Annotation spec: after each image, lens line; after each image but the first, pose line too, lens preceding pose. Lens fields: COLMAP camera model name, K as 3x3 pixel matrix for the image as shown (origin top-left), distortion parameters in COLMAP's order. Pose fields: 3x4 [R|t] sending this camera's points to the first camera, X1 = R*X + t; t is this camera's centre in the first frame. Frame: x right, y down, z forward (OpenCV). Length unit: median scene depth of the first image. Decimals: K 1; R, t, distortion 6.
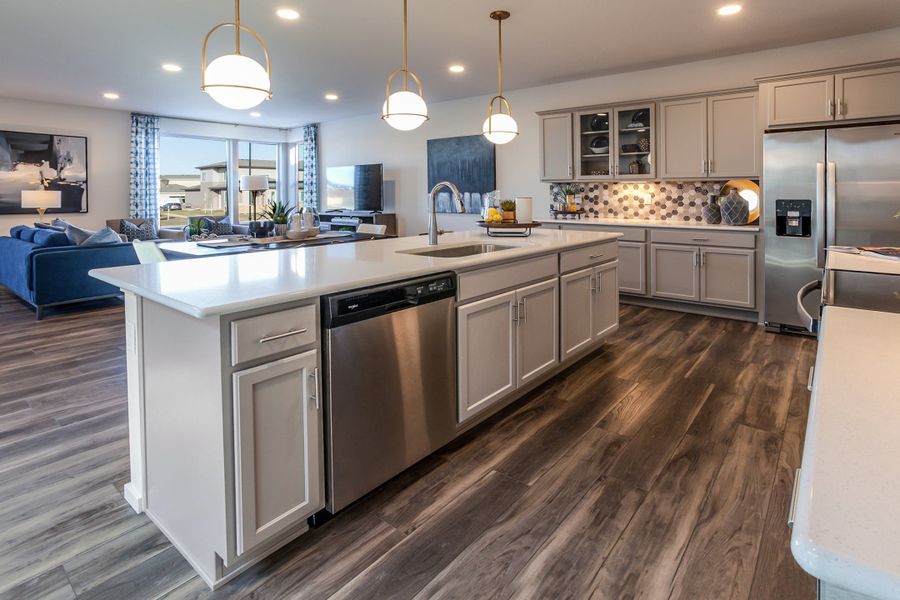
lens RADIAL K [[460.9, 0, 442.6], [0, 460.9, 192.8], [0, 0, 1]] dist [0.057037, 0.001520]
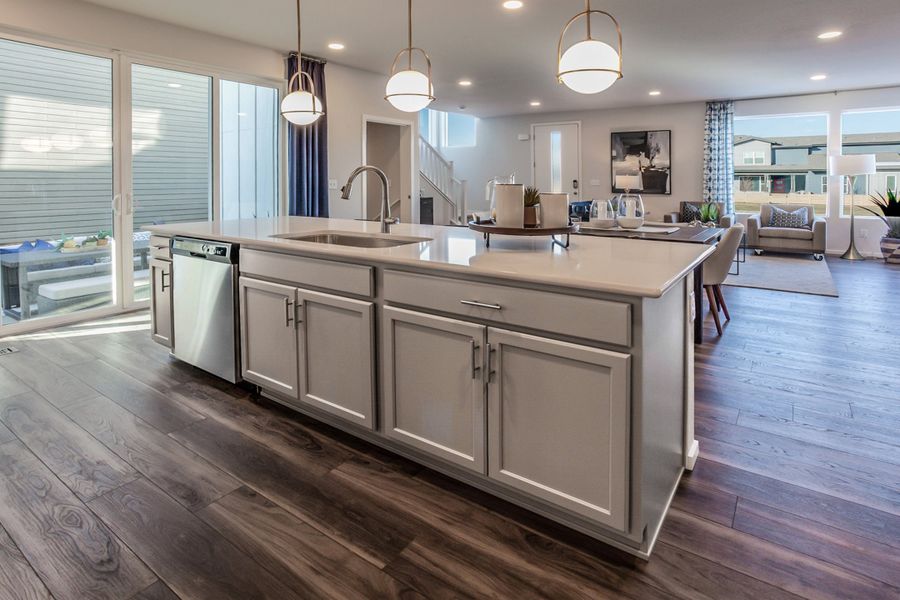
lens RADIAL K [[466.6, 0, 482.7], [0, 466.6, 192.1], [0, 0, 1]] dist [-0.002982, 0.004186]
pose [[0.153799, 0.035163, -0.987476, 0.347658], [-0.006371, 0.999381, 0.034595, -0.000799], [0.988082, 0.000970, 0.153927, 0.394538]]
